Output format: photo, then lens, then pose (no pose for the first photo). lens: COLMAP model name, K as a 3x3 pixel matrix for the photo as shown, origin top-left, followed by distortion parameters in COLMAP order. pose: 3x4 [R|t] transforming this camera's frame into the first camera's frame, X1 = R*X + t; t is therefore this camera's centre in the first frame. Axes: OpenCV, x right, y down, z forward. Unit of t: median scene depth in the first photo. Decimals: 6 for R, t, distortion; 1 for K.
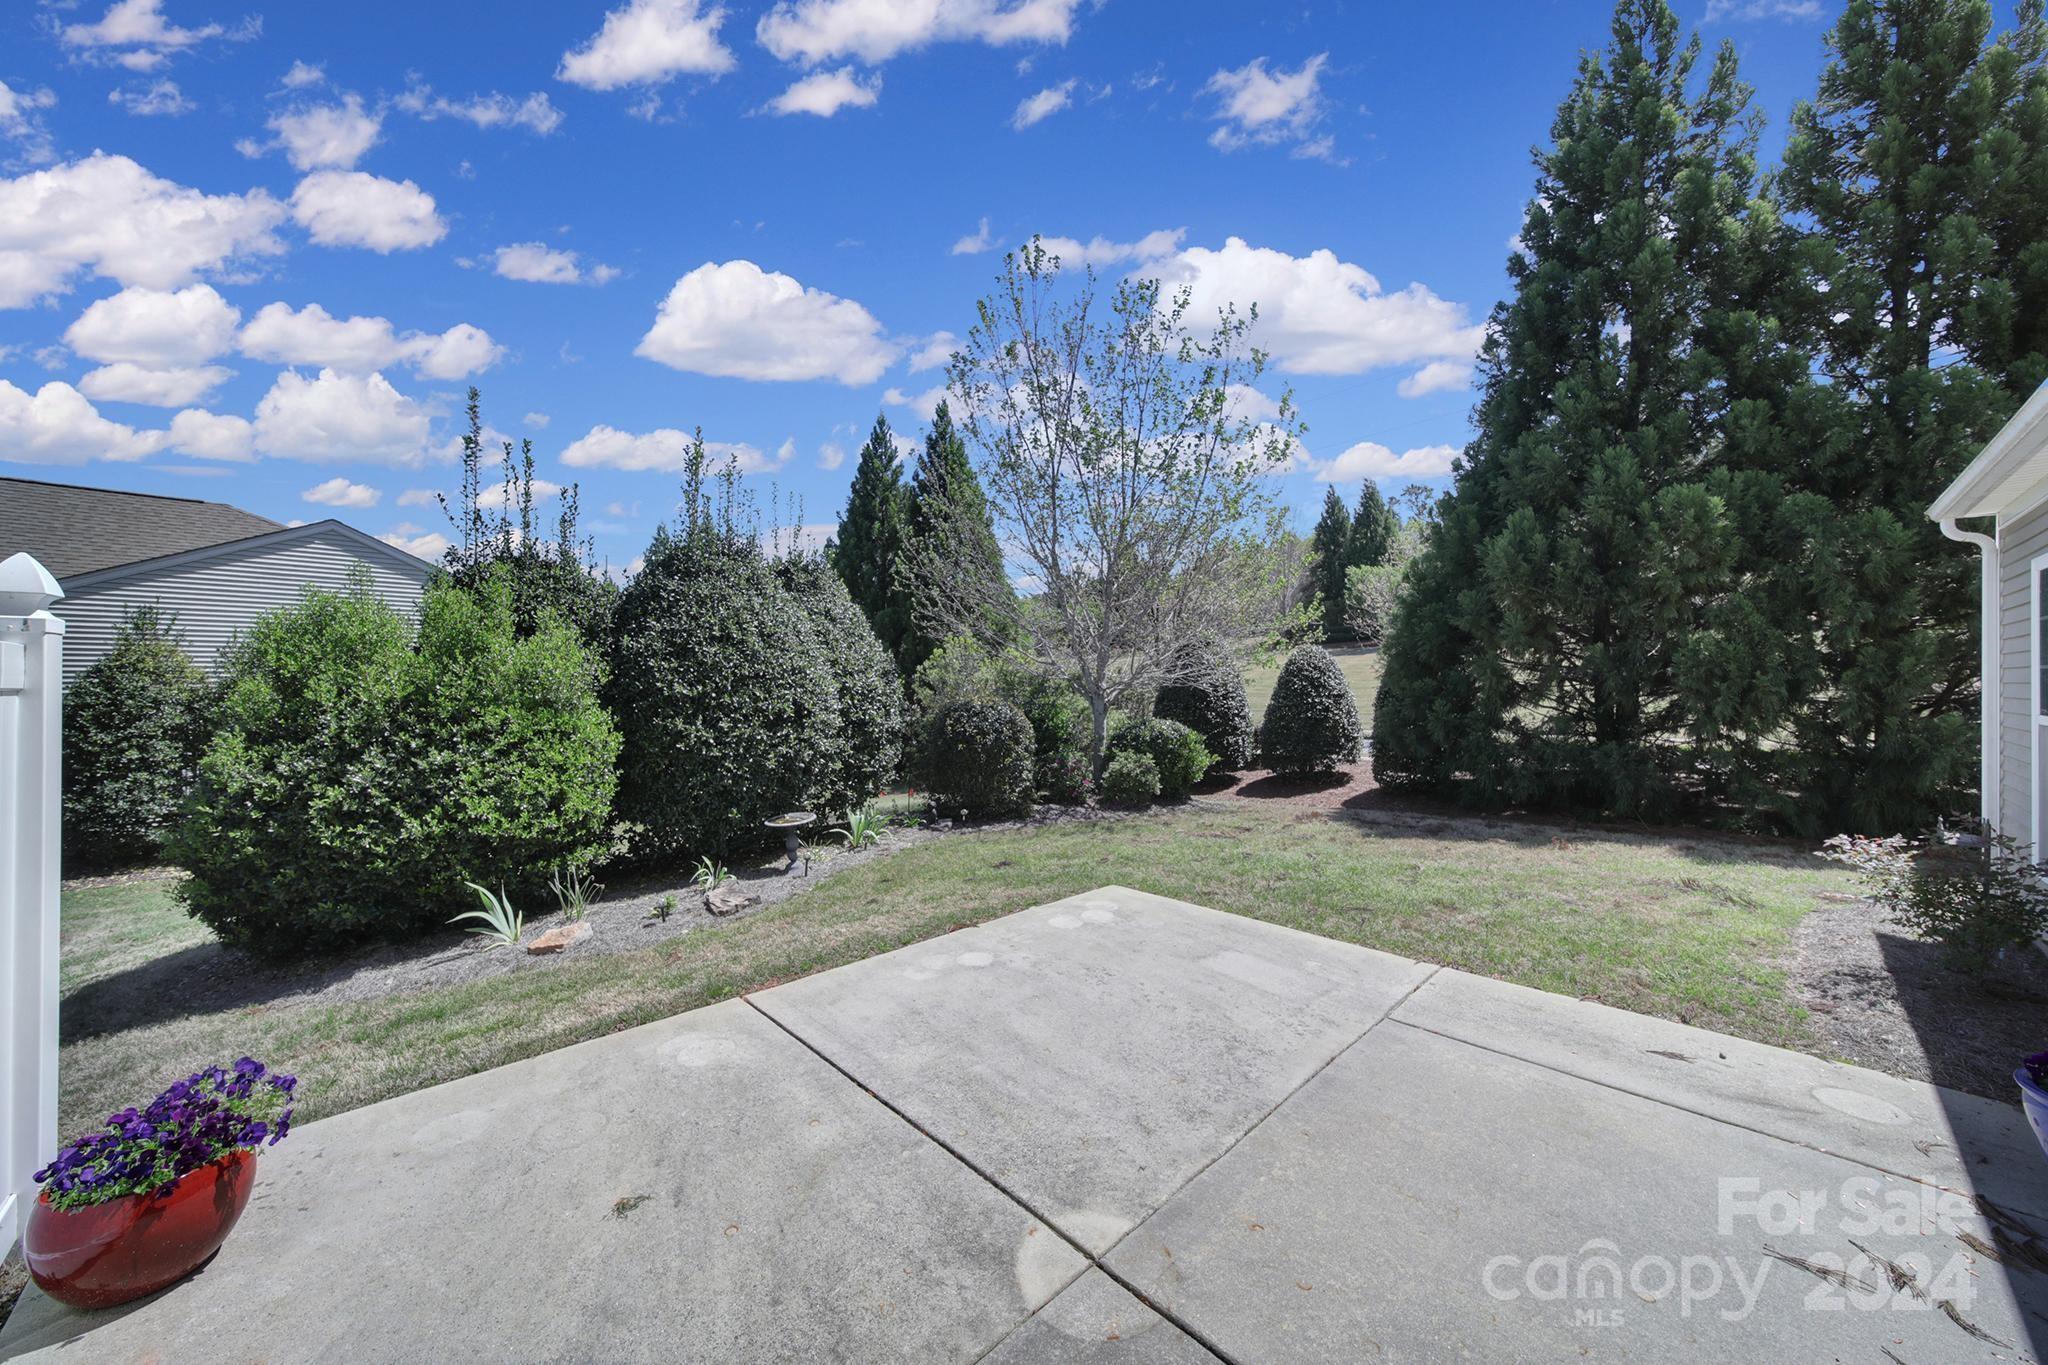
lens RADIAL K [[729.5, 0, 1038.4], [0, 729.5, 670.2], [0, 0, 1]] dist [-0.001526, -0.000098]
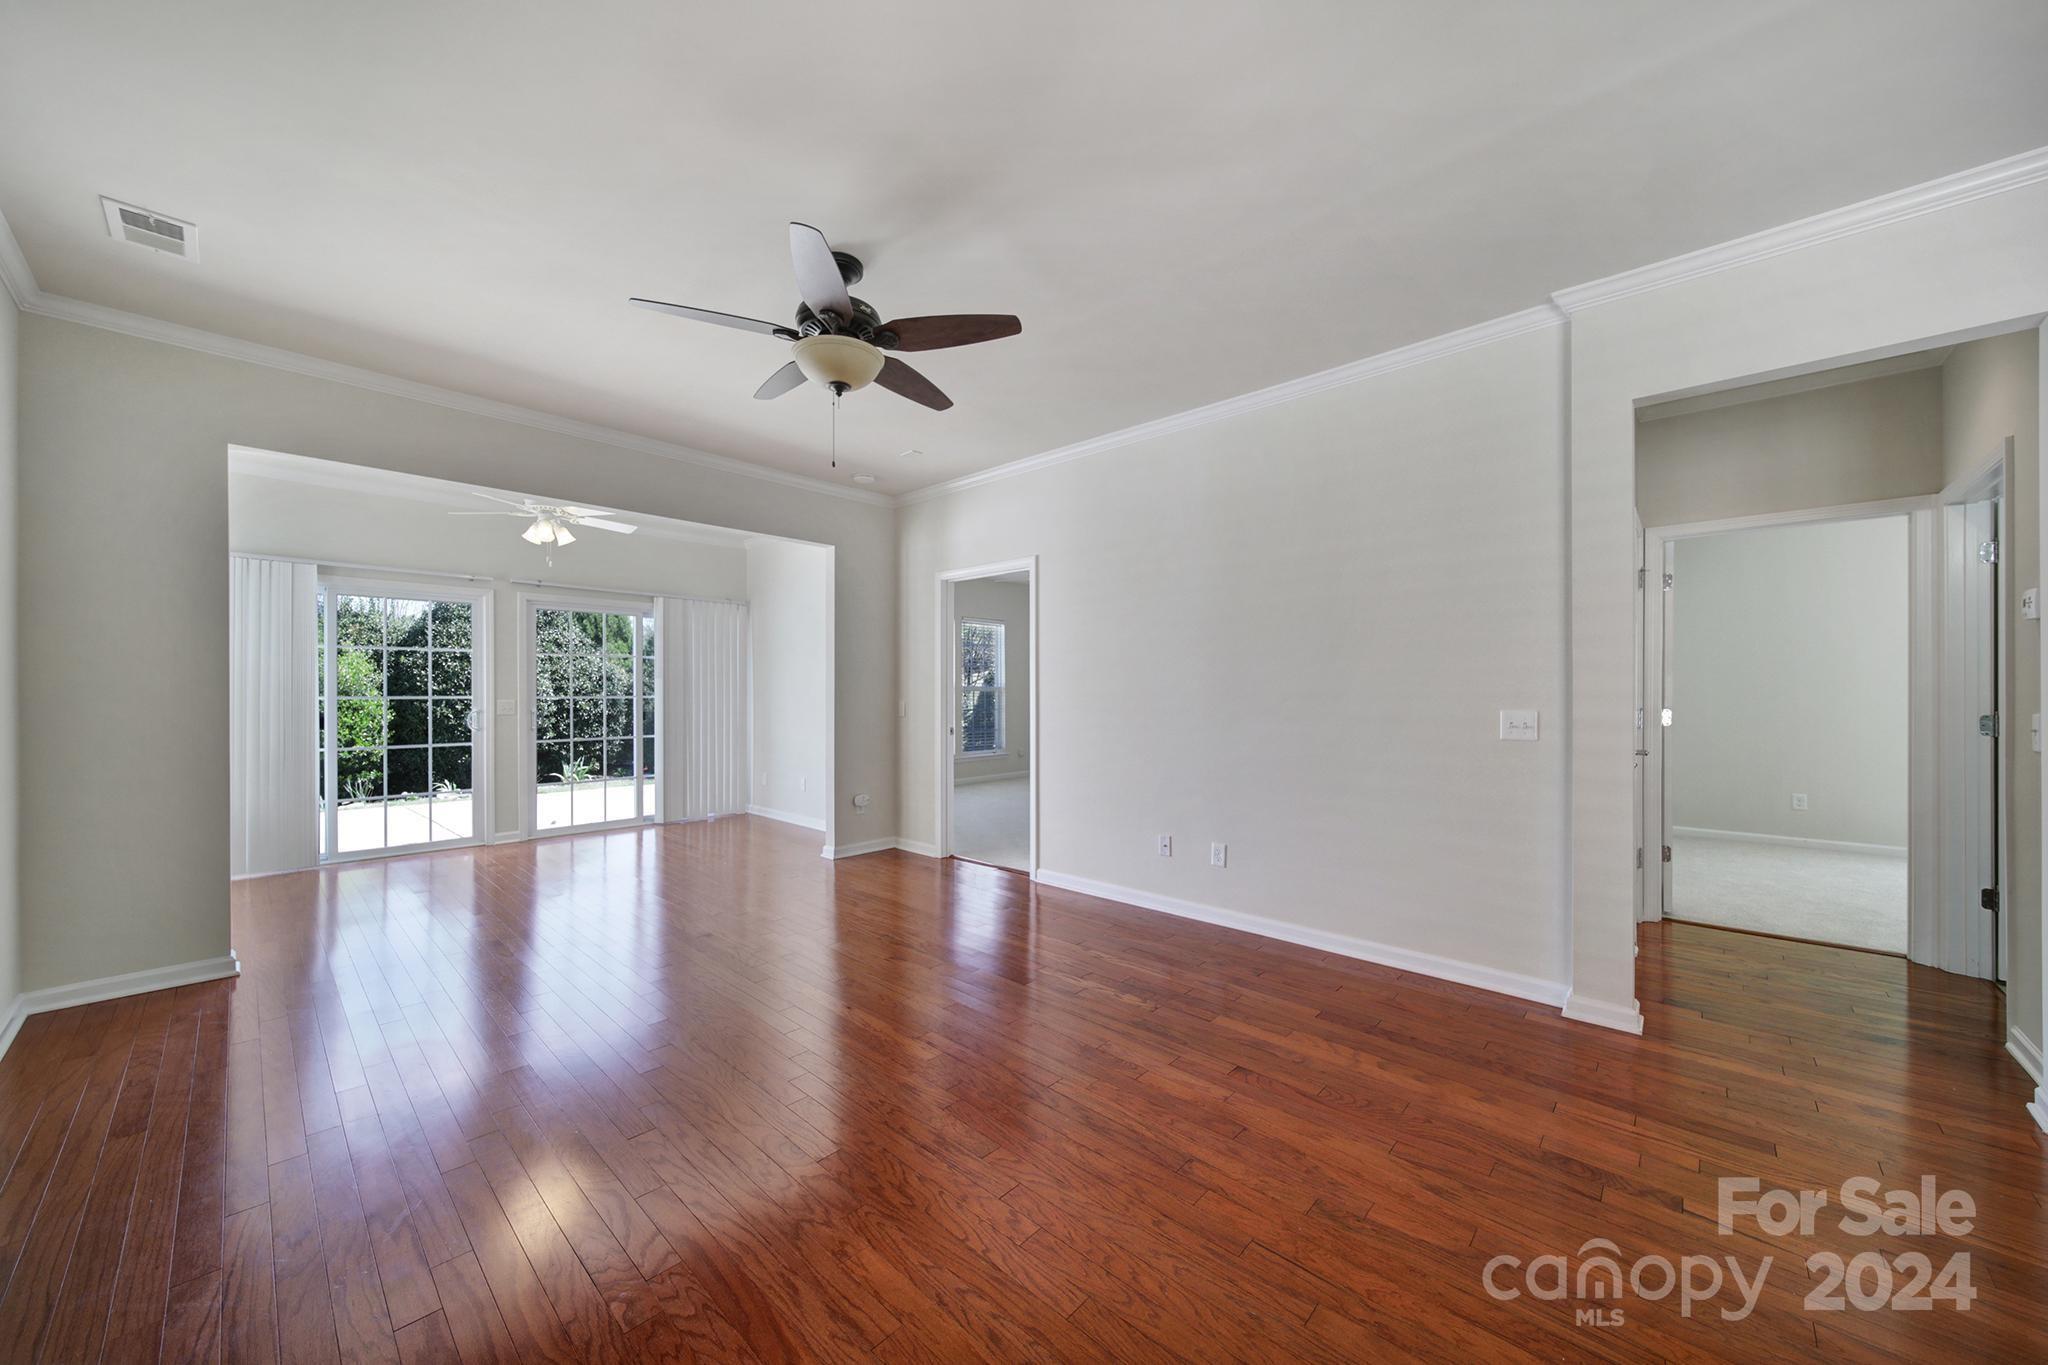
lens RADIAL K [[729.5, 0, 1022.1], [0, 729.5, 696.2], [0, 0, 1]] dist [-0.001526, -0.000098]
pose [[0.999264, -0.002174, 0.038297, 0.845802], [0.001593, 0.999884, 0.015171, 0.024208], [-0.038326, -0.015099, 0.999151, -0.796657]]
